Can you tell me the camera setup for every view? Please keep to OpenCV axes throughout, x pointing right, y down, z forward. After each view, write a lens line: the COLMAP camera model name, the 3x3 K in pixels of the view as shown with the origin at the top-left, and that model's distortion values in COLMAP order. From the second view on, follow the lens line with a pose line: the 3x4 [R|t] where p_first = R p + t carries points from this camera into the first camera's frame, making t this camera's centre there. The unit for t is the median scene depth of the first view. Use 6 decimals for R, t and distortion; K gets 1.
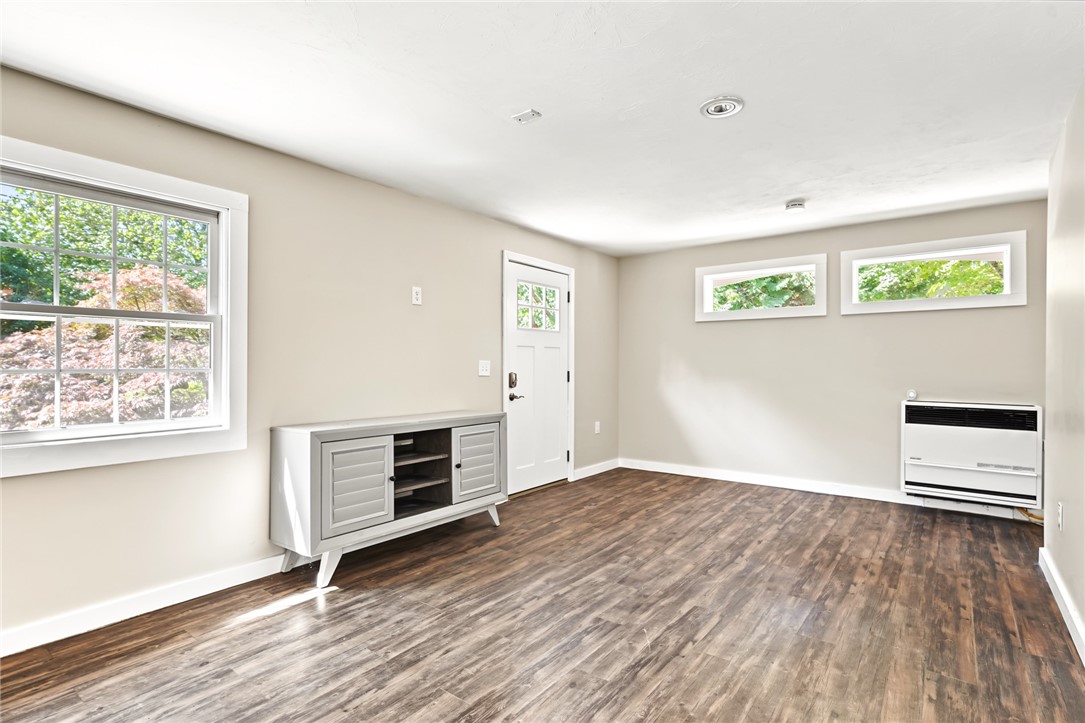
lens RADIAL K [[537.8, 0, 542.5], [0, 537.8, 361.5], [0, 0, 1]] dist [-0.000974, -0.000697]
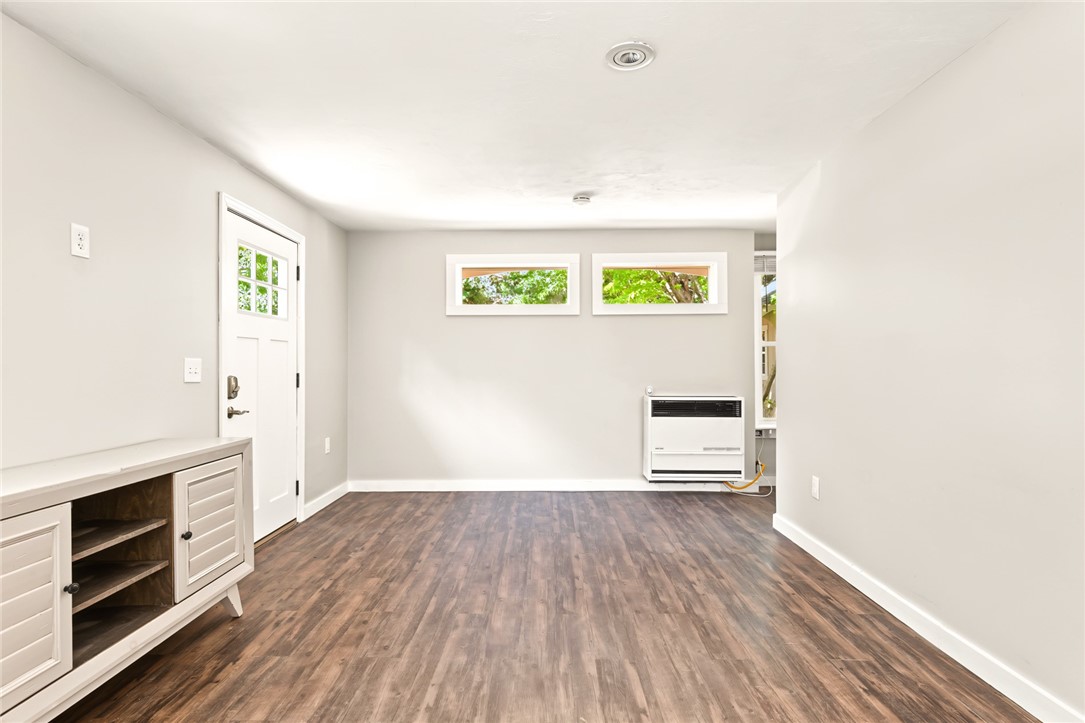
lens RADIAL K [[555.5, 0, 541.7], [0, 555.5, 357.4], [0, 0, 1]] dist [-0.000952, -0.000911]
pose [[0.800678, 0.003862, 0.599082, -0.209528], [0.000702, 0.999972, -0.007385, 0.003089], [-0.599094, 0.006333, 0.800654, 0.274877]]
